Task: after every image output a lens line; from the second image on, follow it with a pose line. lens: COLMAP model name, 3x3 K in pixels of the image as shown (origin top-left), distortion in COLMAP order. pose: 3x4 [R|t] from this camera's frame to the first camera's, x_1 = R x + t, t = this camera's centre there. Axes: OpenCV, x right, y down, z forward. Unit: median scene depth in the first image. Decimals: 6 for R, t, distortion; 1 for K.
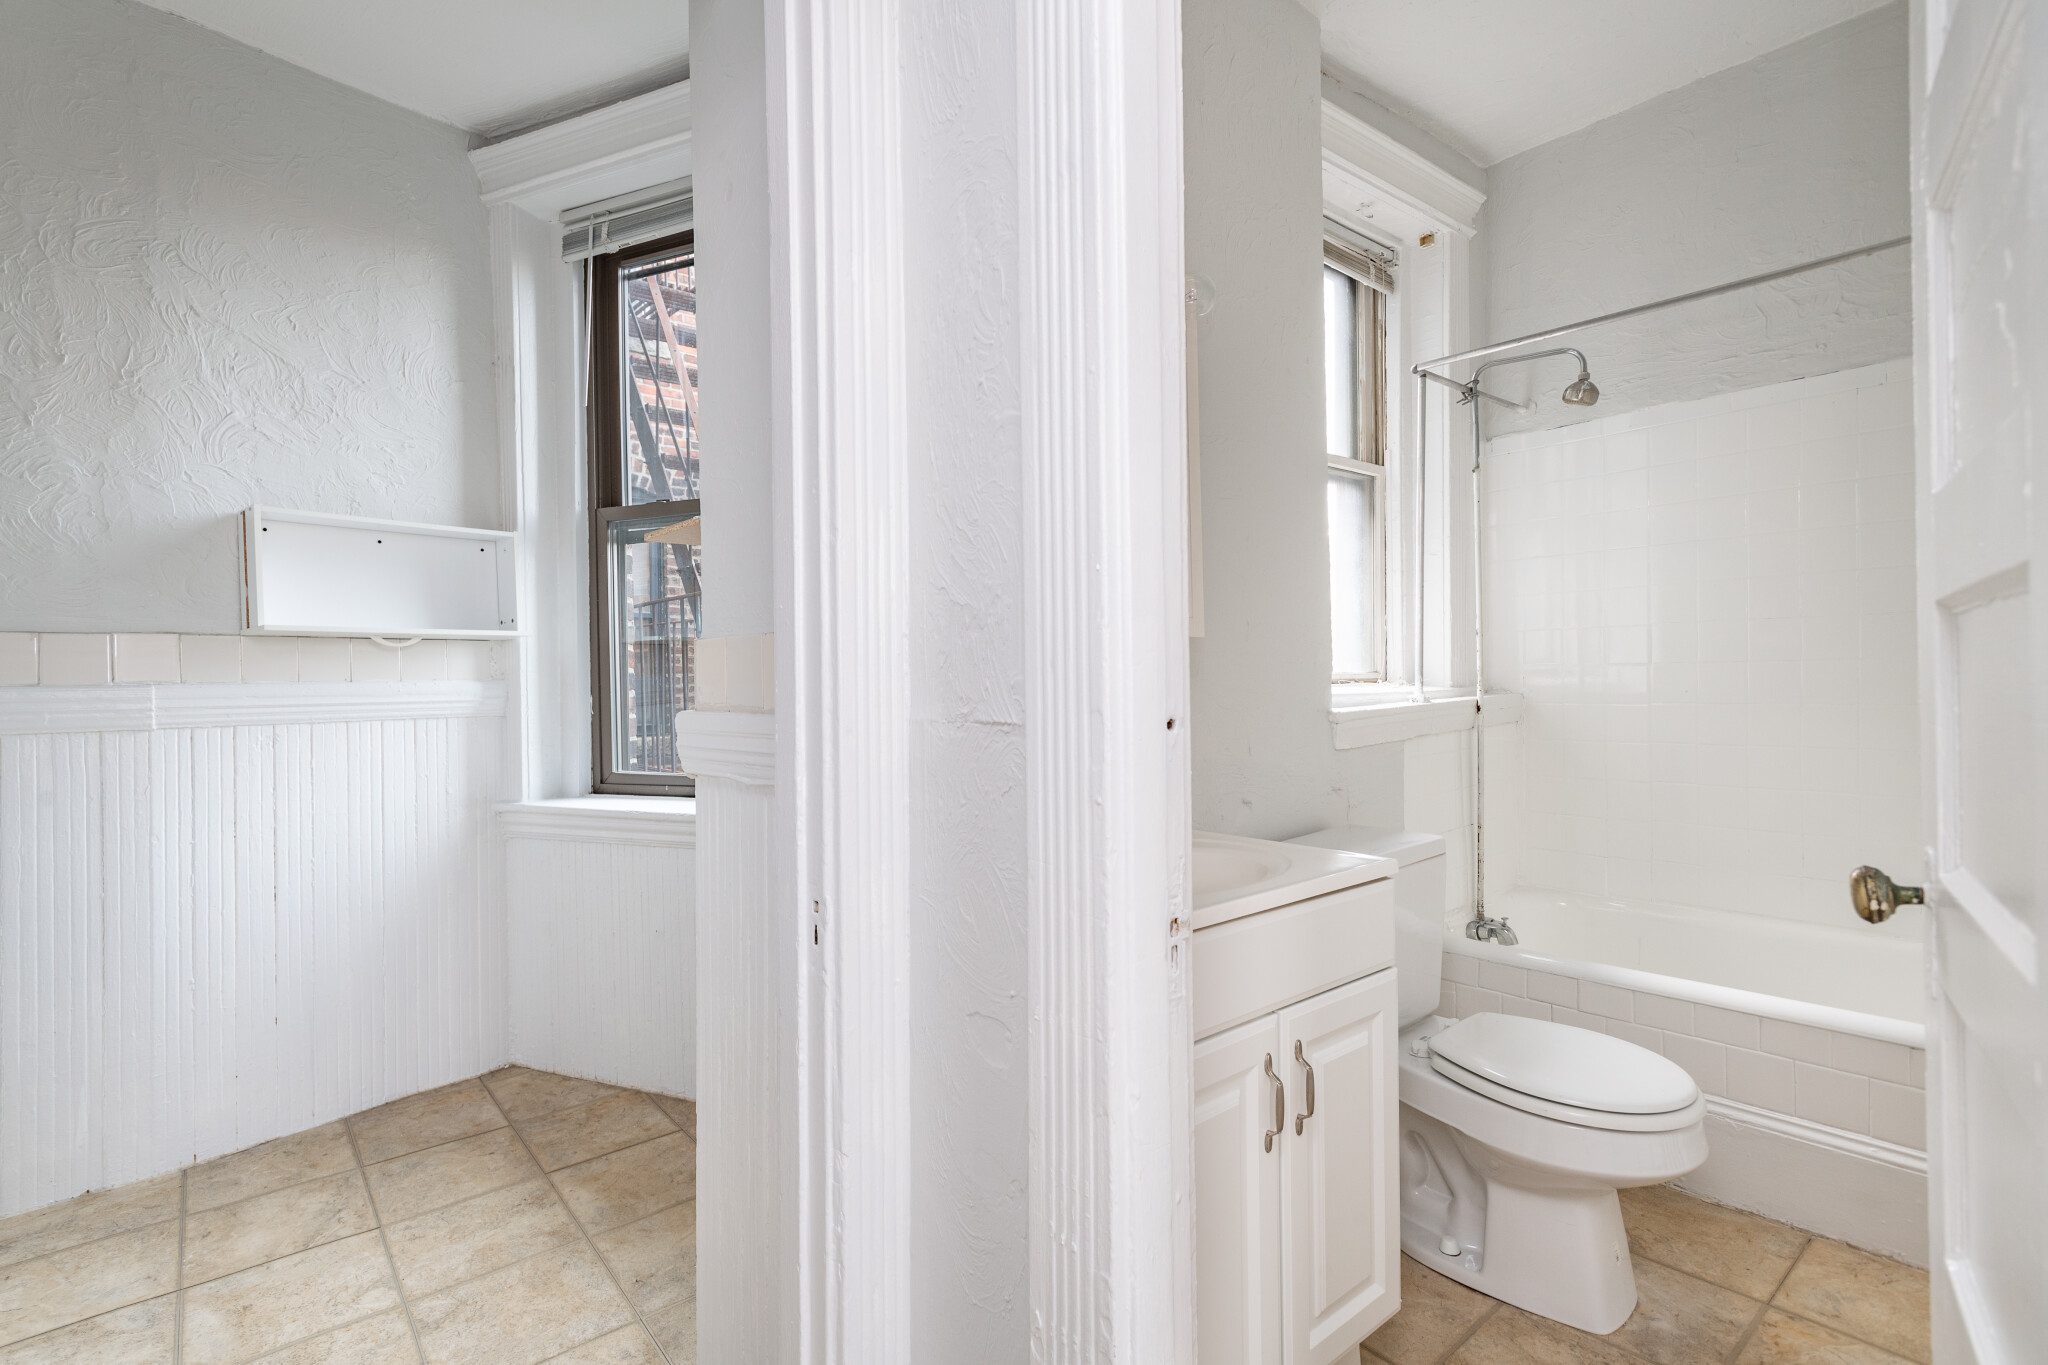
lens RADIAL K [[990.8, 0, 988.4], [0, 990.8, 684.0], [0, 0, 1]] dist [0.032448, -0.011317]
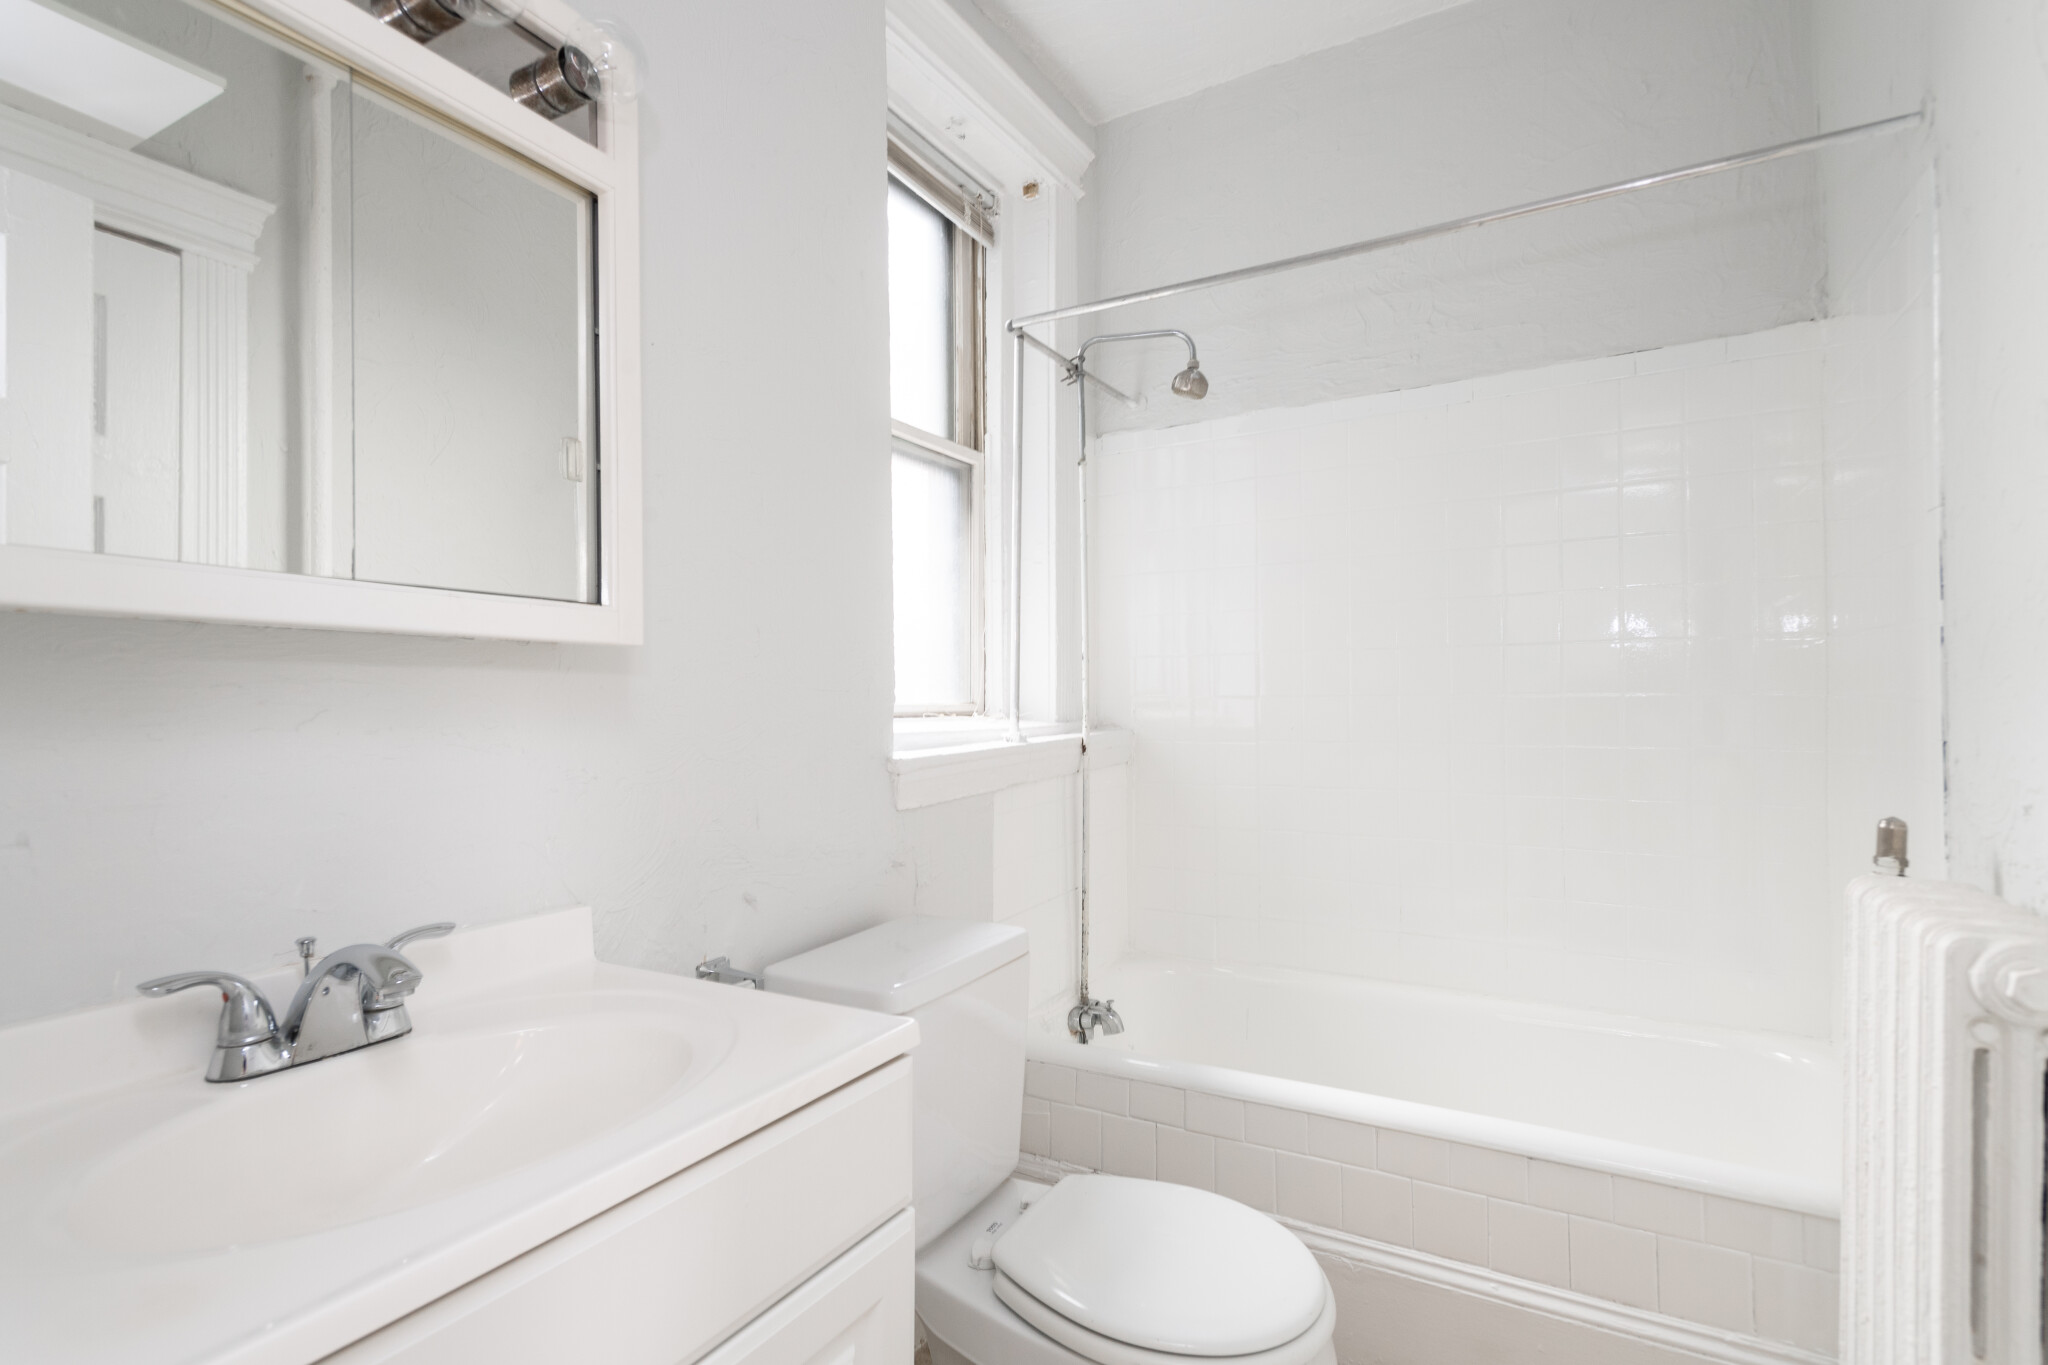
lens RADIAL K [[990.8, 0, 988.4], [0, 990.8, 684.0], [0, 0, 1]] dist [0.032448, -0.011317]
pose [[0.946187, 0.015840, 0.323233, 0.147394], [-0.007349, 0.999596, -0.027474, -0.005659], [-0.323538, 0.023620, 0.945920, 0.241559]]
